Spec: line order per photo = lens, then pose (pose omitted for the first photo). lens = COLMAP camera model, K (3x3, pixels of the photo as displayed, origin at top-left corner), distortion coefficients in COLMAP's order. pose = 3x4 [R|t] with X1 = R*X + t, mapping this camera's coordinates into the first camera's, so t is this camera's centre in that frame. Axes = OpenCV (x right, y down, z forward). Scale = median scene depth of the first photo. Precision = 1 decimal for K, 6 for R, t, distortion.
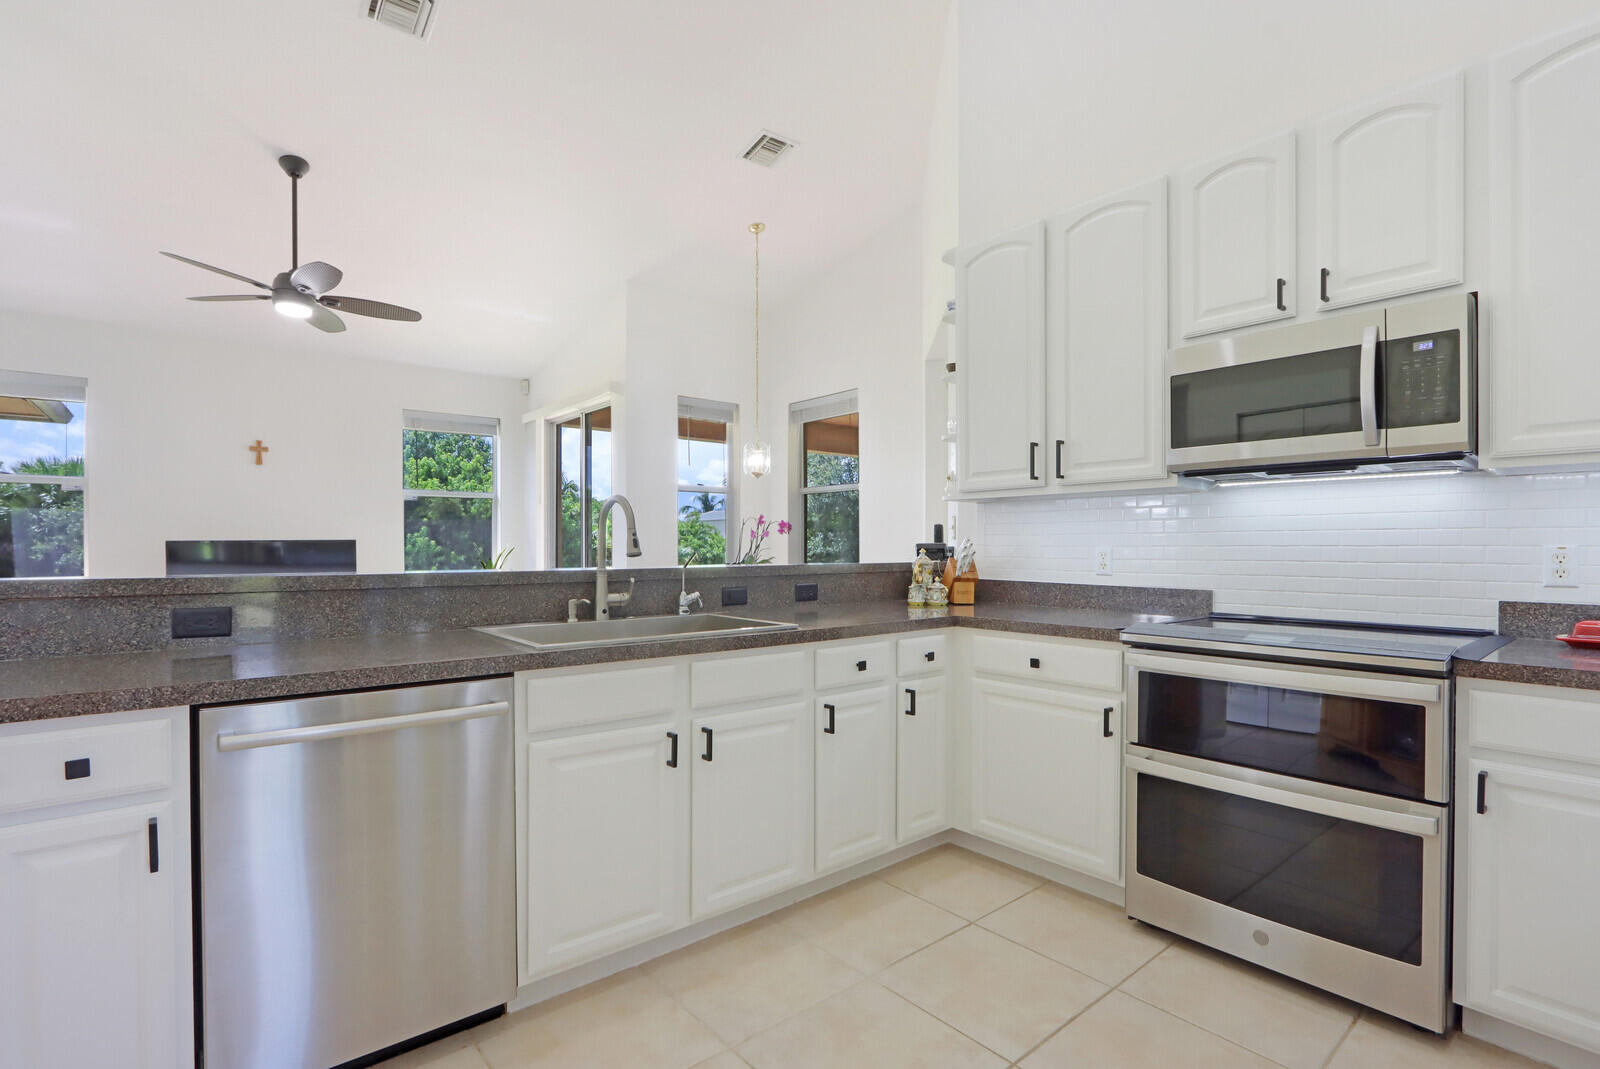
lens RADIAL K [[760.0, 0, 770.5], [0, 760.0, 549.0], [0, 0, 1]] dist [-0.016492, 0.001451]
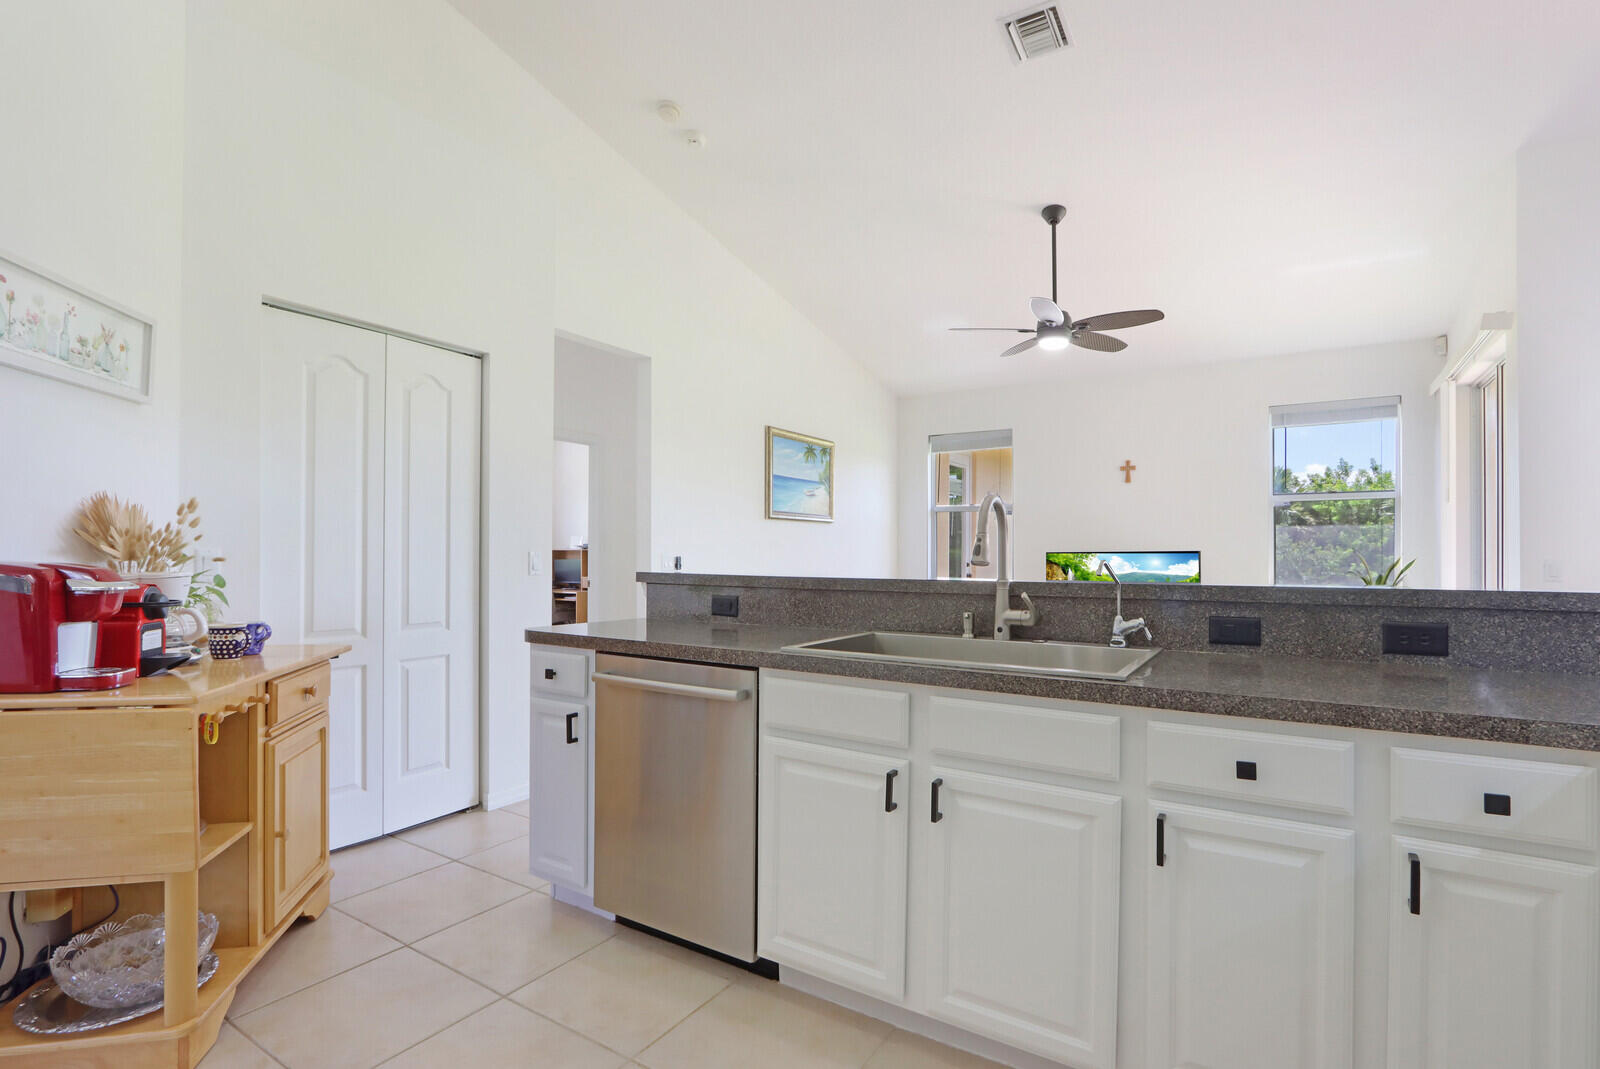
lens RADIAL K [[760.0, 0, 804.1], [0, 760.0, 550.9], [0, 0, 1]] dist [-0.016492, 0.001451]
pose [[0.321793, -0.006249, -0.946789, 0.542760], [-0.008002, 0.999925, -0.009320, 0.002919], [0.946776, 0.010575, 0.321719, 0.530945]]
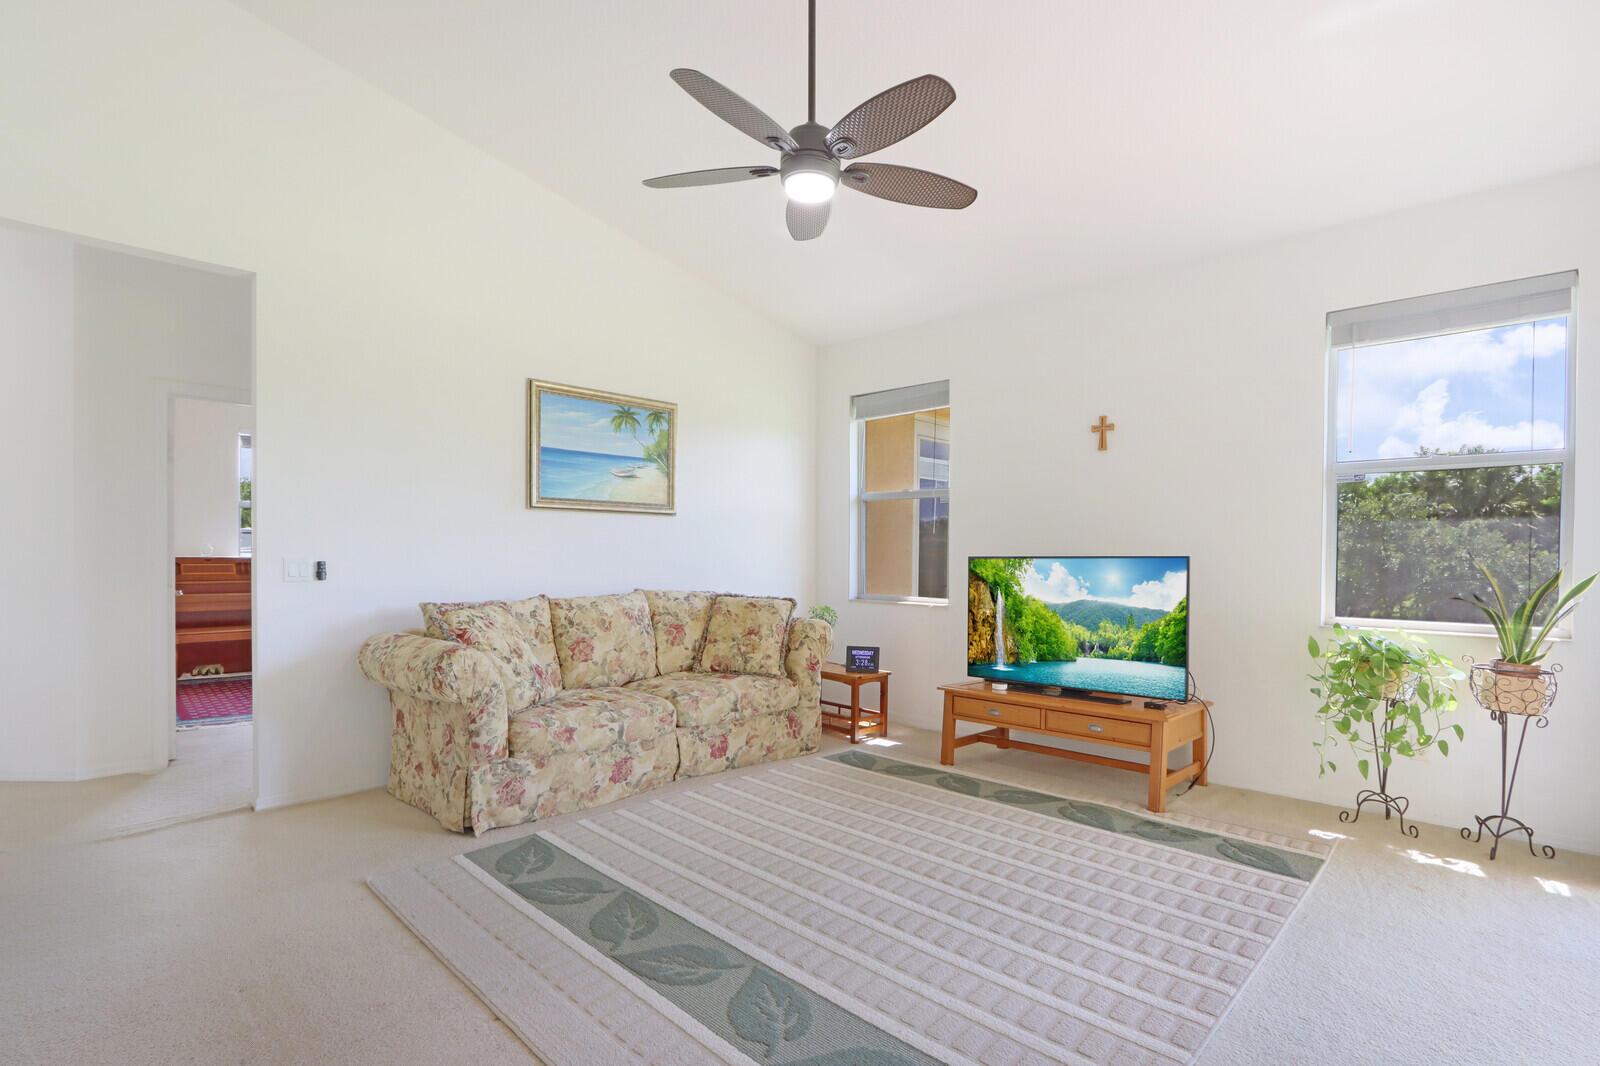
lens RADIAL K [[760.0, 0, 797.6], [0, 760.0, 553.2], [0, 0, 1]] dist [-0.016492, 0.001451]
pose [[0.128000, -0.001222, -0.991773, -0.022325], [-0.013267, 0.999908, -0.002944, -0.023799], [0.991685, 0.013535, 0.127972, 1.626094]]
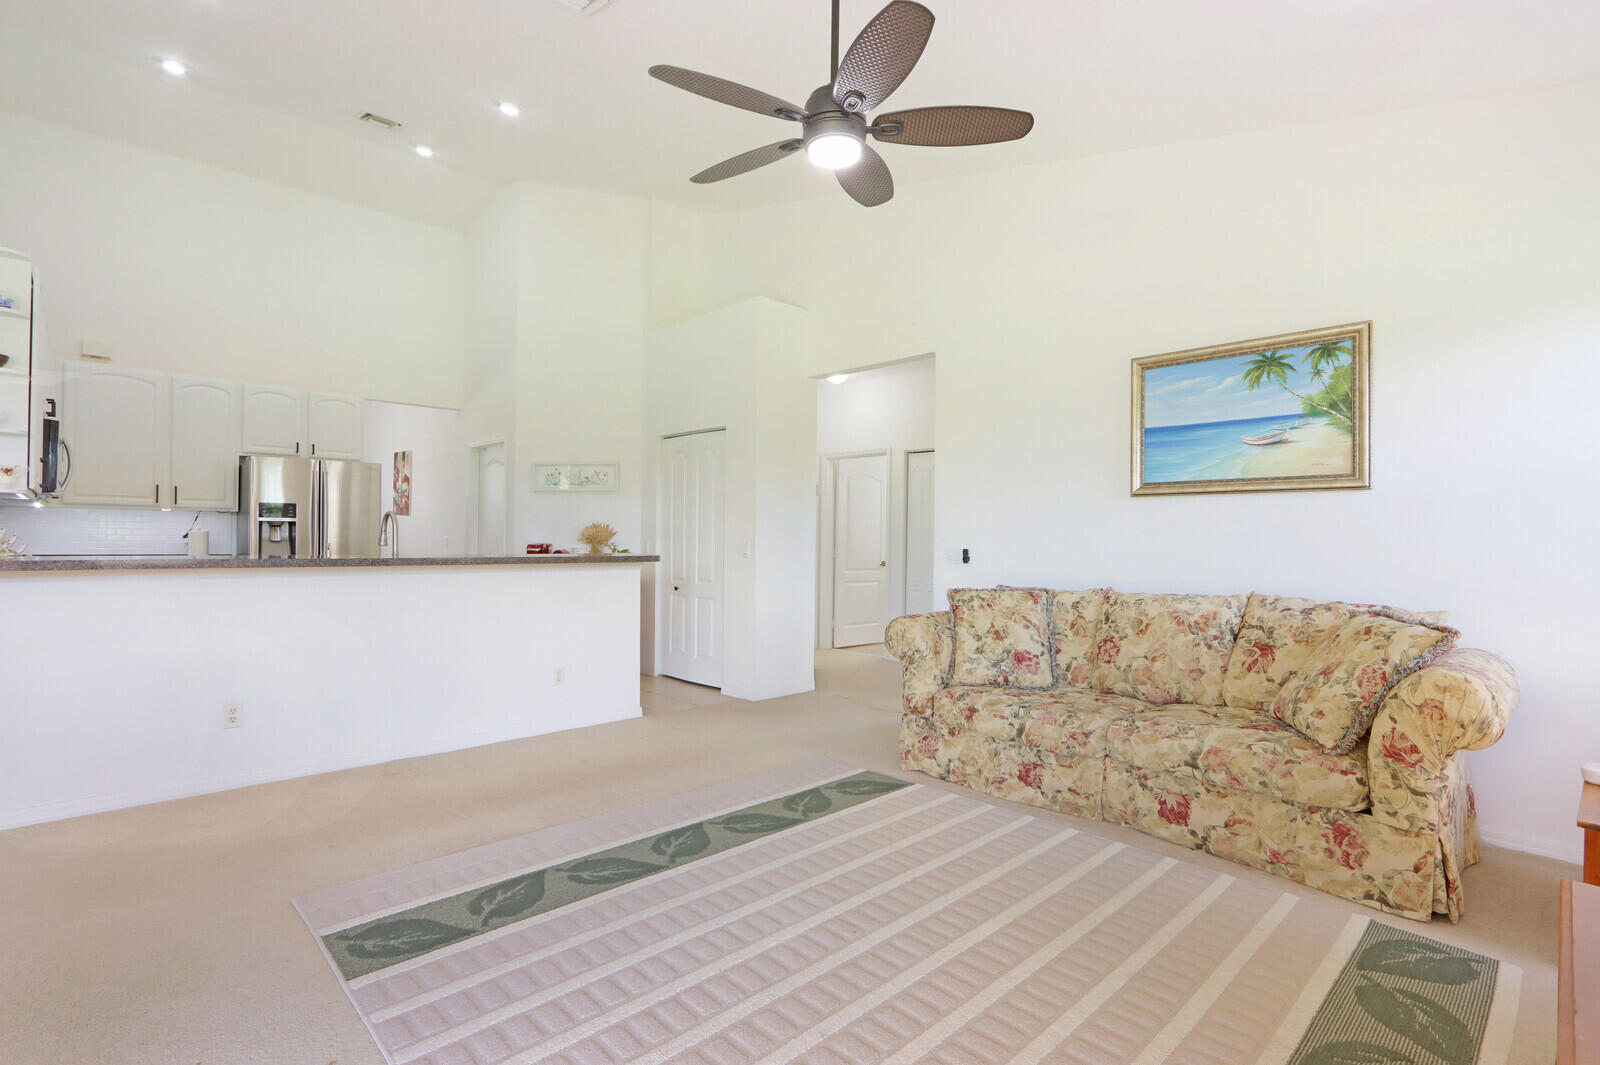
lens RADIAL K [[760.0, 0, 811.8], [0, 760.0, 529.9], [0, 0, 1]] dist [-0.016492, 0.001451]
pose [[-0.994170, -0.015725, -0.106675, -0.988899], [-0.014912, 0.999853, -0.008411, -0.027438], [0.106792, -0.006772, -0.994258, 2.818084]]
